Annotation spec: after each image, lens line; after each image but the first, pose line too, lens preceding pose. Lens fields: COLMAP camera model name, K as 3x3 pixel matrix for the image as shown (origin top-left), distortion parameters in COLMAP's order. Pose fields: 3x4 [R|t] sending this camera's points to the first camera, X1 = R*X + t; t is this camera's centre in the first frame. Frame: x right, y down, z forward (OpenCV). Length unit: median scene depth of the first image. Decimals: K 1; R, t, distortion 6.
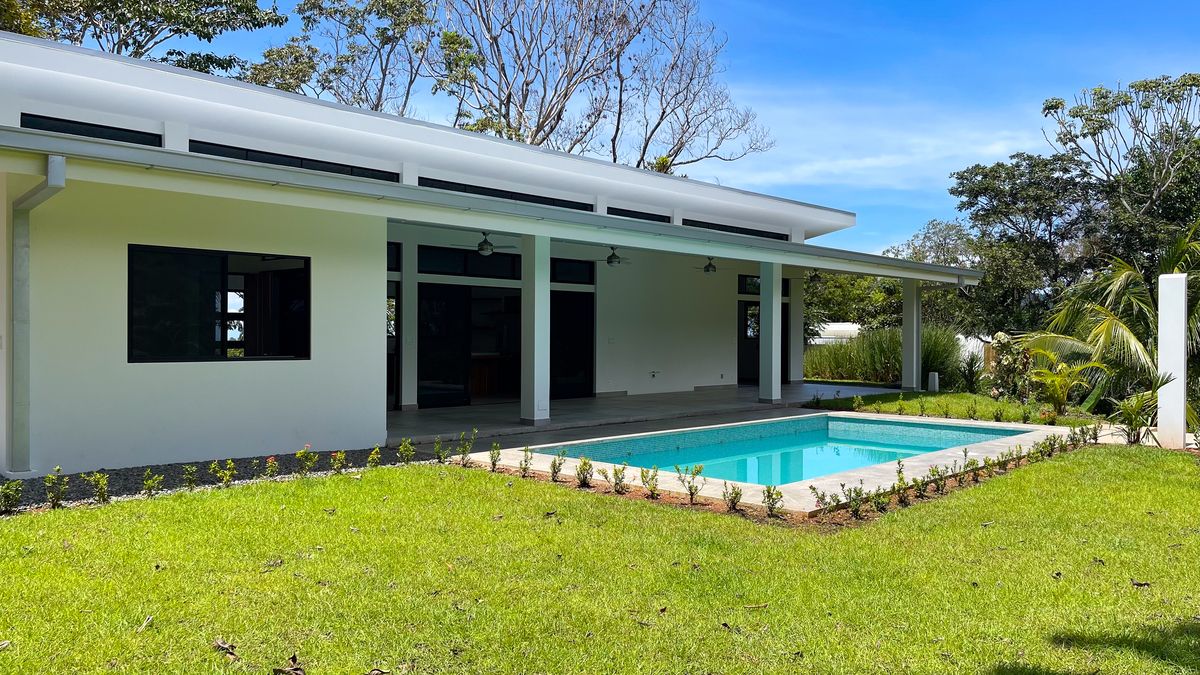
lens RADIAL K [[897.8, 0, 600.0], [0, 897.8, 337.5], [0, 0, 1]] dist [0.055317, -0.069220]
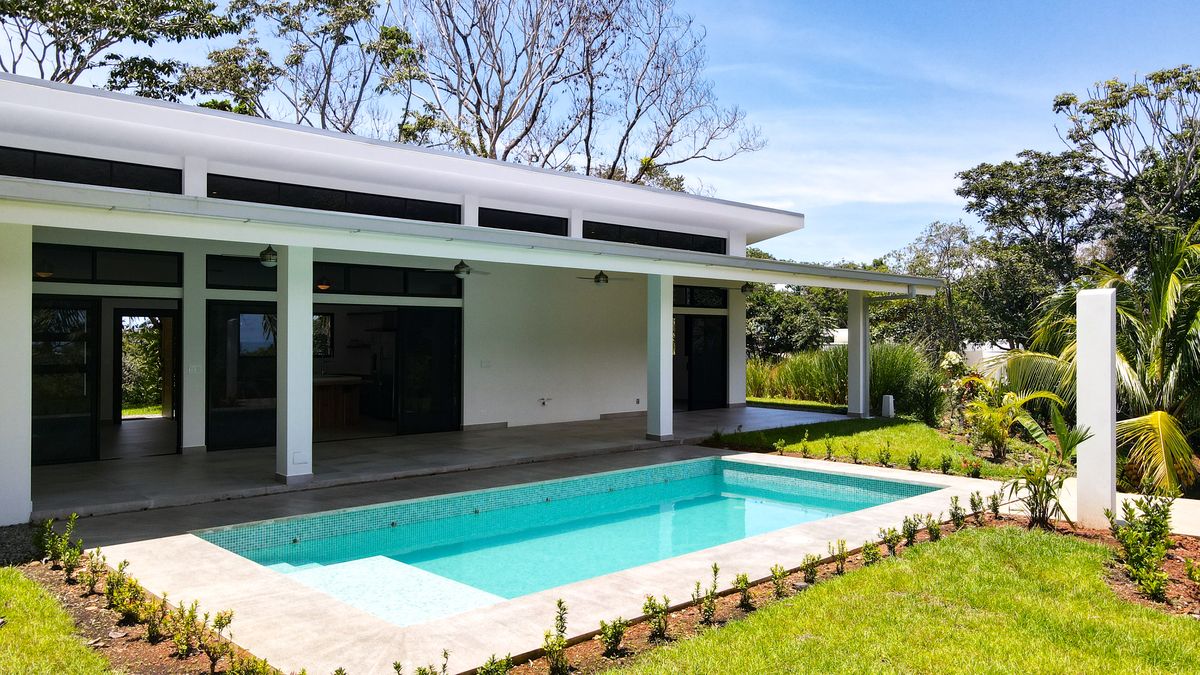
lens RADIAL K [[878.5, 0, 600.0], [0, 878.5, 337.5], [0, 0, 1]] dist [-0.004202, 0.000334]
pose [[0.998697, -0.003422, -0.050909, 0.075259], [0.003250, 0.999989, -0.003462, -0.008389], [0.050920, 0.003292, 0.998697, 0.076931]]
